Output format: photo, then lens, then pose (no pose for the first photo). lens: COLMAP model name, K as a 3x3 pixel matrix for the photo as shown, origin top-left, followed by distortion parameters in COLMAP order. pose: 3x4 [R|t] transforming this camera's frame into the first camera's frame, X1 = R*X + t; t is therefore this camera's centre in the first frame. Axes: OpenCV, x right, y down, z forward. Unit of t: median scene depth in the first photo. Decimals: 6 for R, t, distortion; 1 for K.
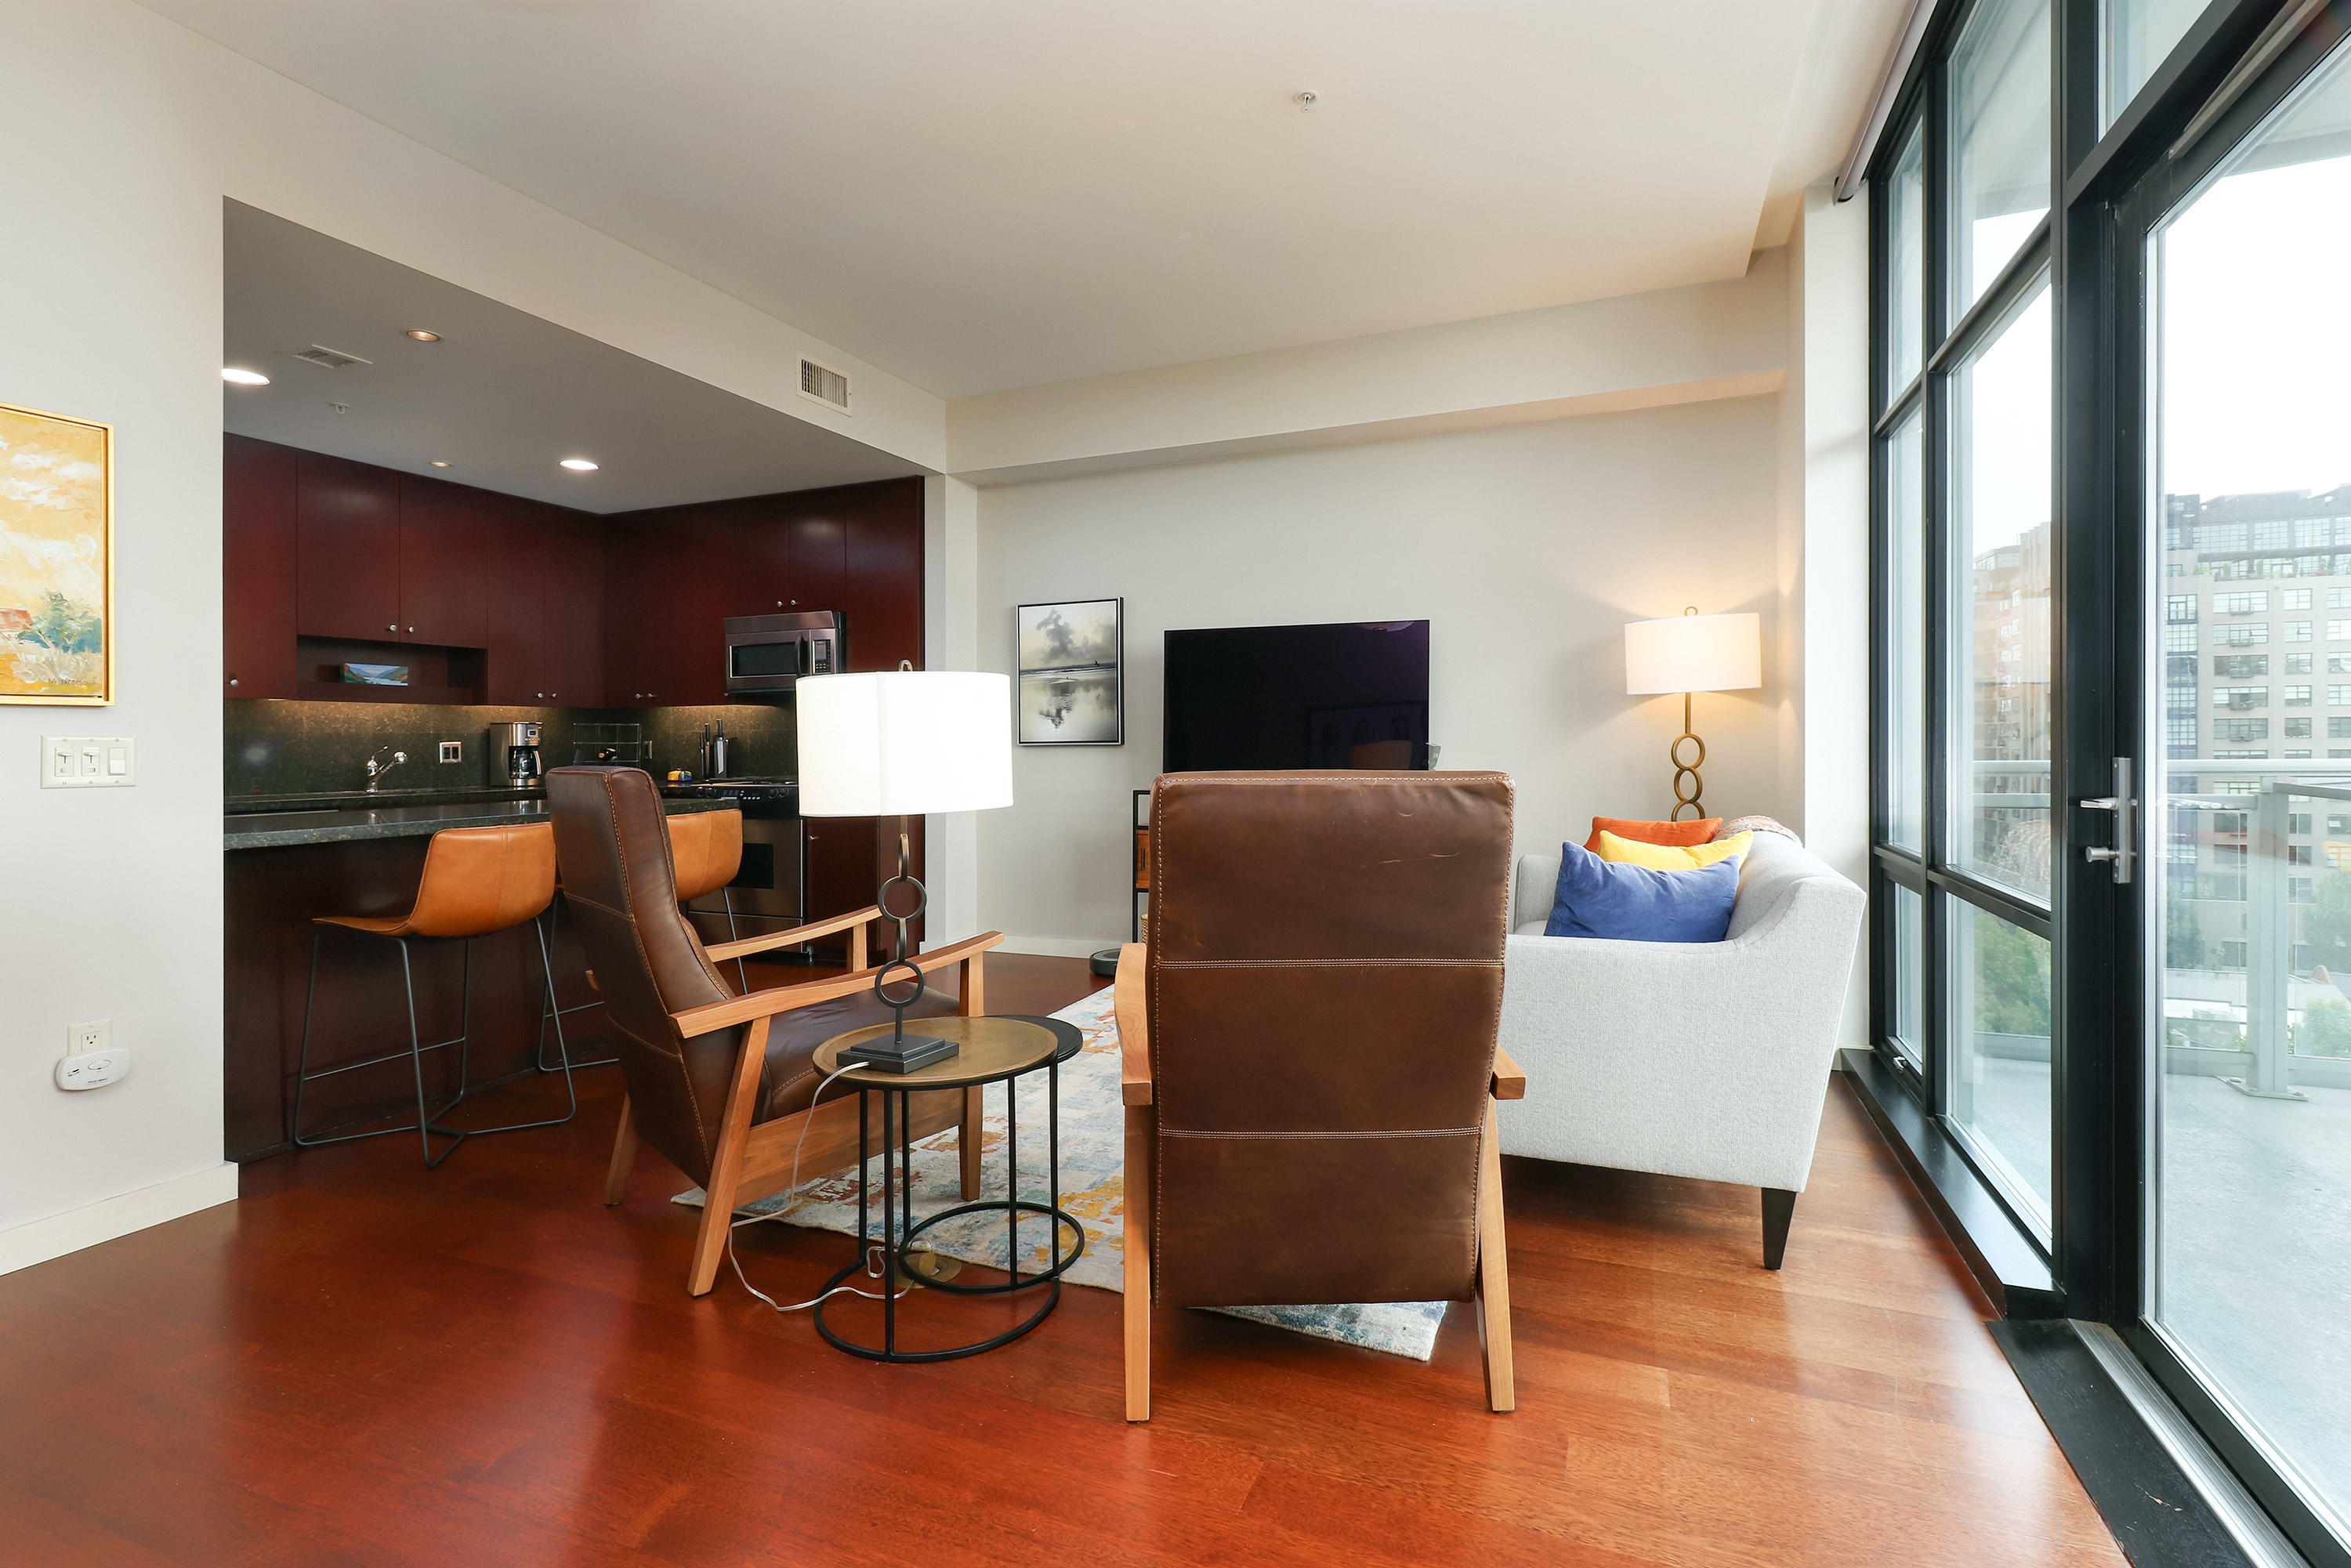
lens RADIAL K [[1112.1, 0, 1164.6], [0, 1112.1, 748.2], [0, 0, 1]] dist [0.003397, 0.000120]
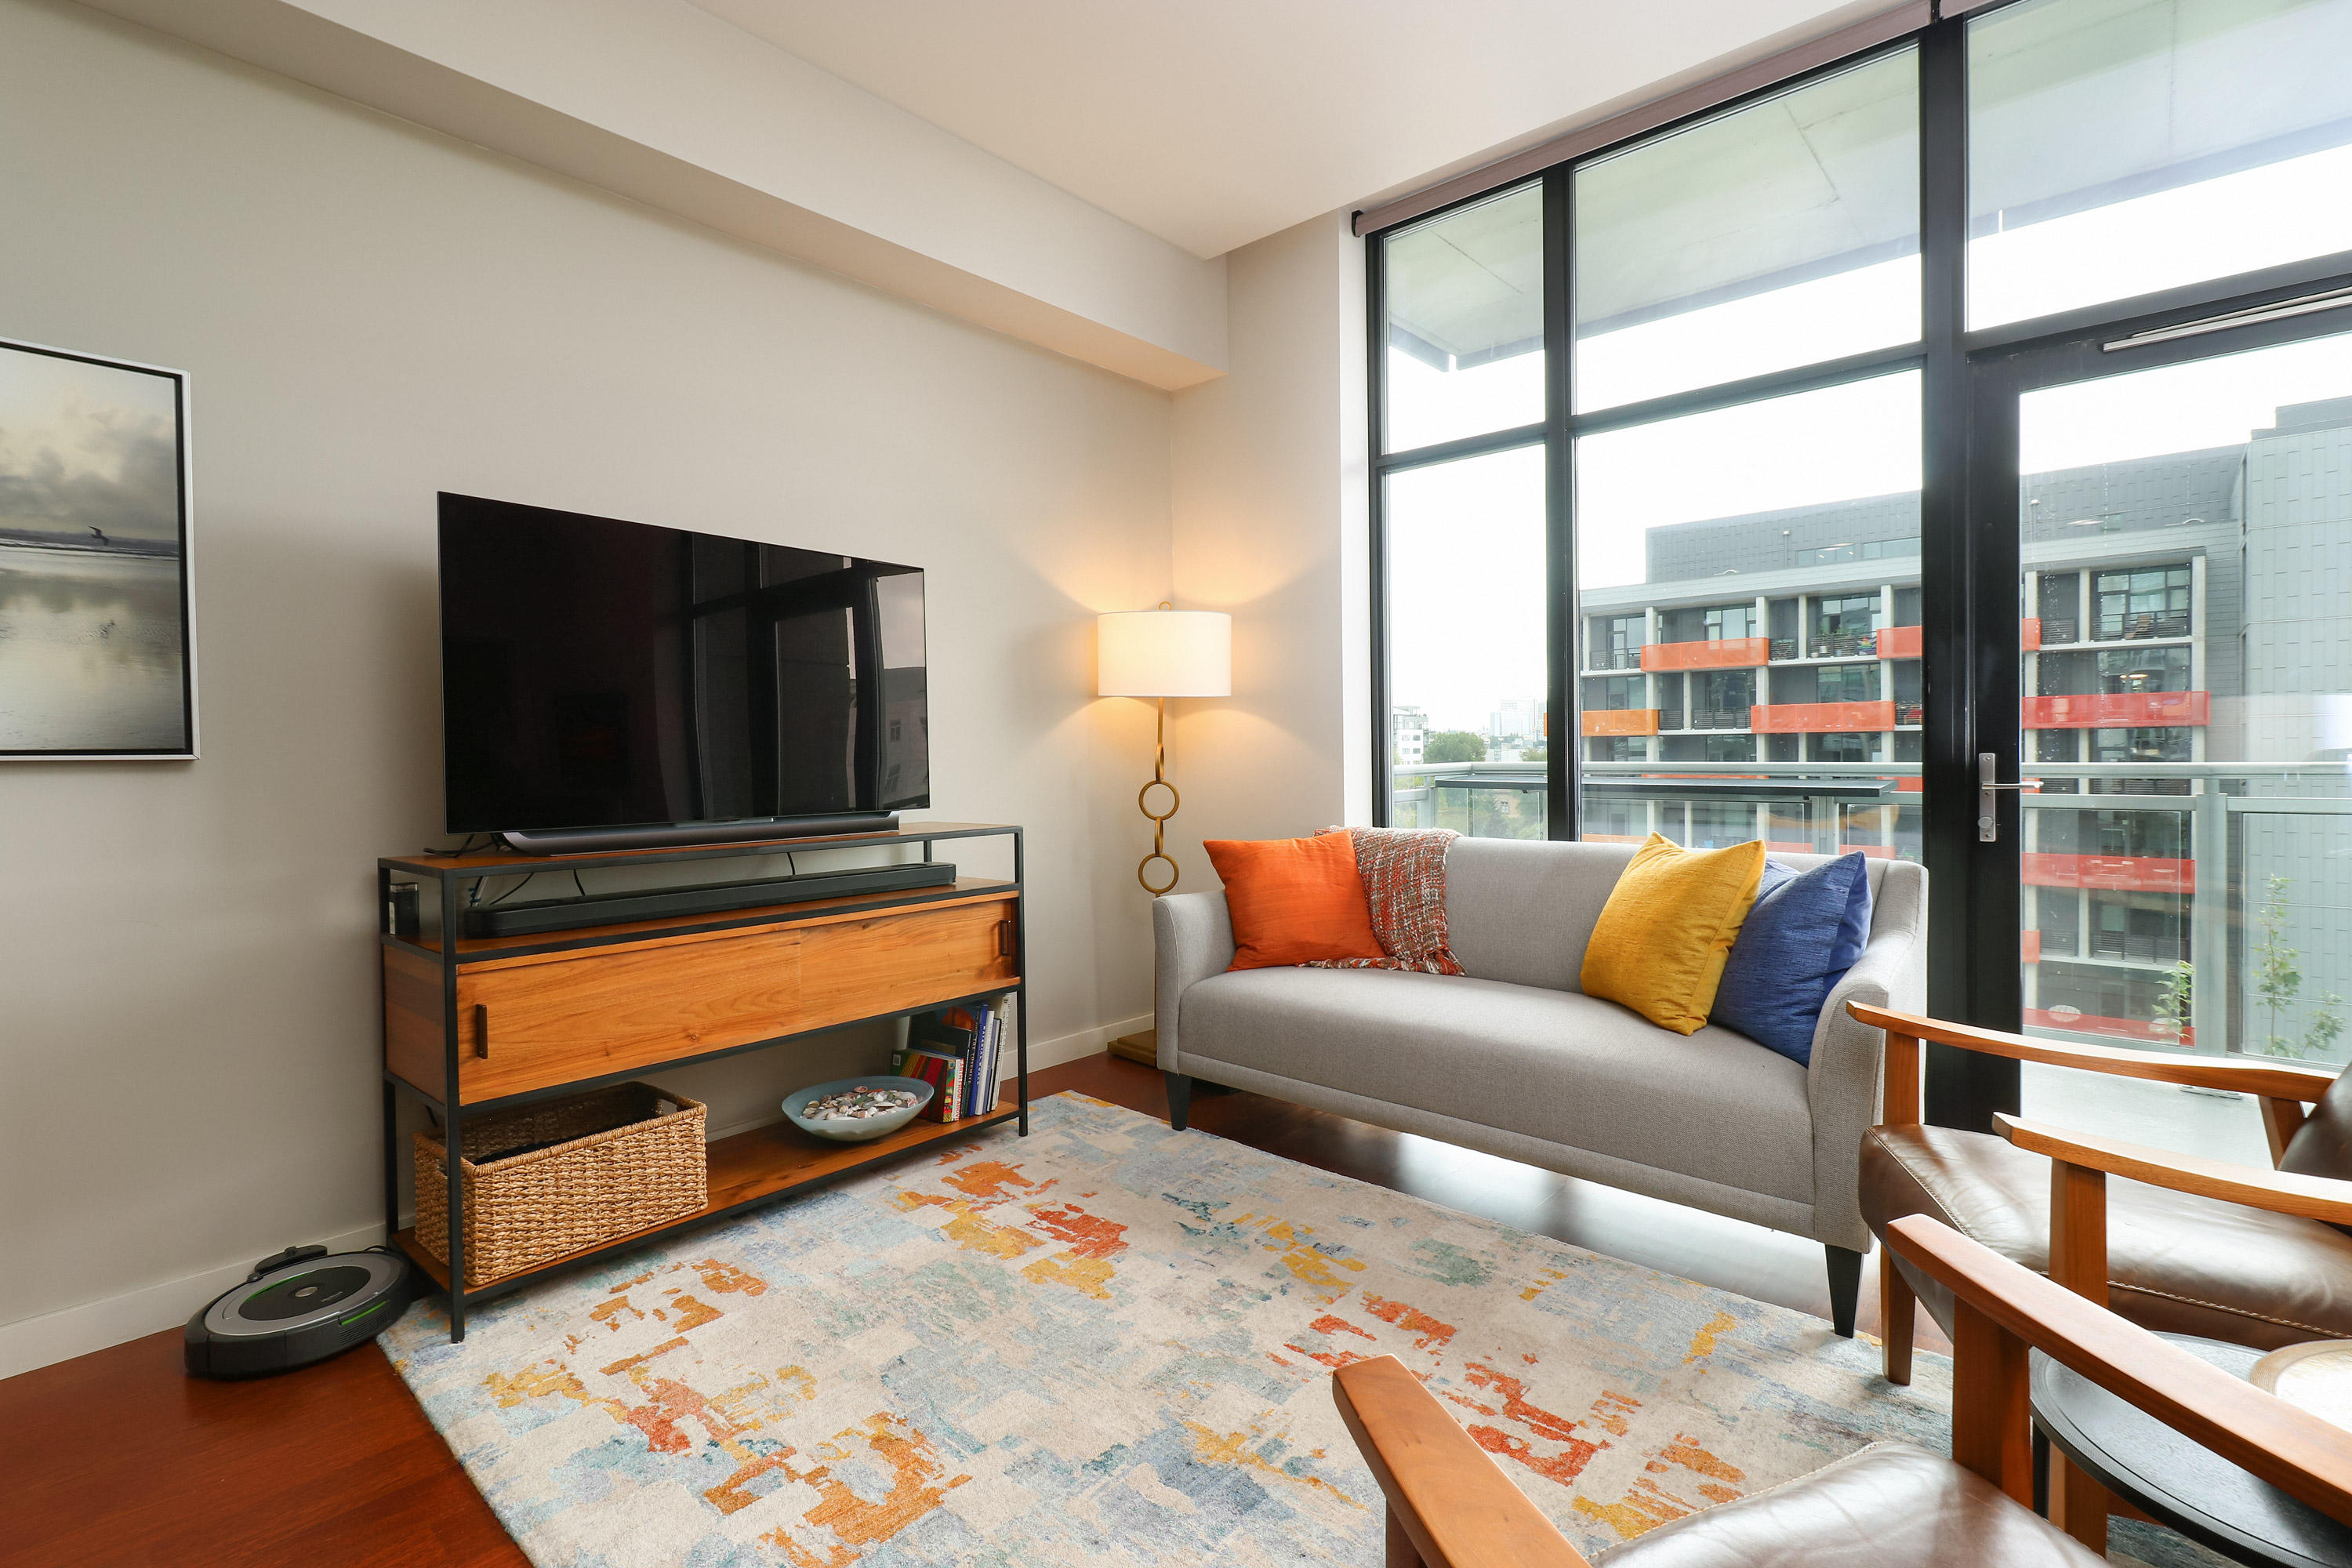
lens RADIAL K [[1108.8, 0, 1184.0], [0, 1108.8, 753.3], [0, 0, 1]] dist [-0.000863, 0.000433]
pose [[0.301307, 0.003925, 0.953519, -0.300797], [0.011778, 0.999900, -0.007837, 0.001716], [-0.953454, 0.013592, 0.301231, 0.557292]]
